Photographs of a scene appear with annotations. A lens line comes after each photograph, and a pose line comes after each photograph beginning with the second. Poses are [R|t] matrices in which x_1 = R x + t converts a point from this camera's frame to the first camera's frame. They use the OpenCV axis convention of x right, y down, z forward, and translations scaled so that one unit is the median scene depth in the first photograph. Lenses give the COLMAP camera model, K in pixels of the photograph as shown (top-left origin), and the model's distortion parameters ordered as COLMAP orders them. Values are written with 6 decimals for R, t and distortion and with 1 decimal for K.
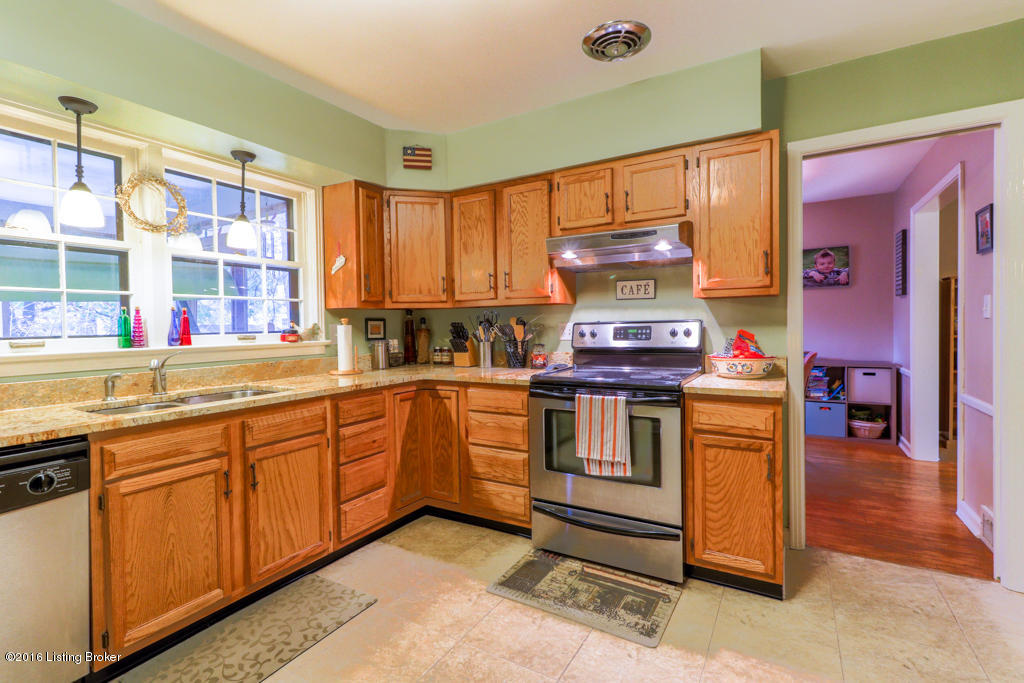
lens RADIAL K [[472.8, 0, 514.8], [0, 472.8, 331.7], [0, 0, 1]] dist [0.000540, 0.001148]
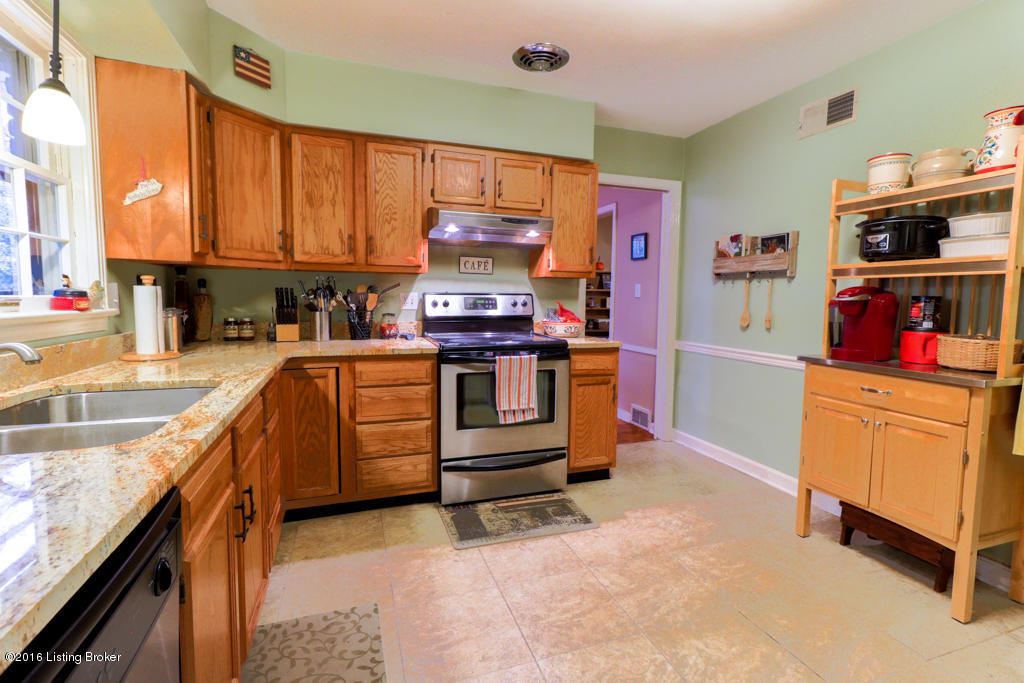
lens RADIAL K [[472.8, 0, 514.8], [0, 472.8, 331.7], [0, 0, 1]] dist [0.000540, 0.001148]
pose [[0.647013, -0.032933, 0.761768, -0.610101], [-0.012353, 0.998483, 0.053659, 0.009394], [-0.762379, -0.044128, 0.645624, 0.203159]]
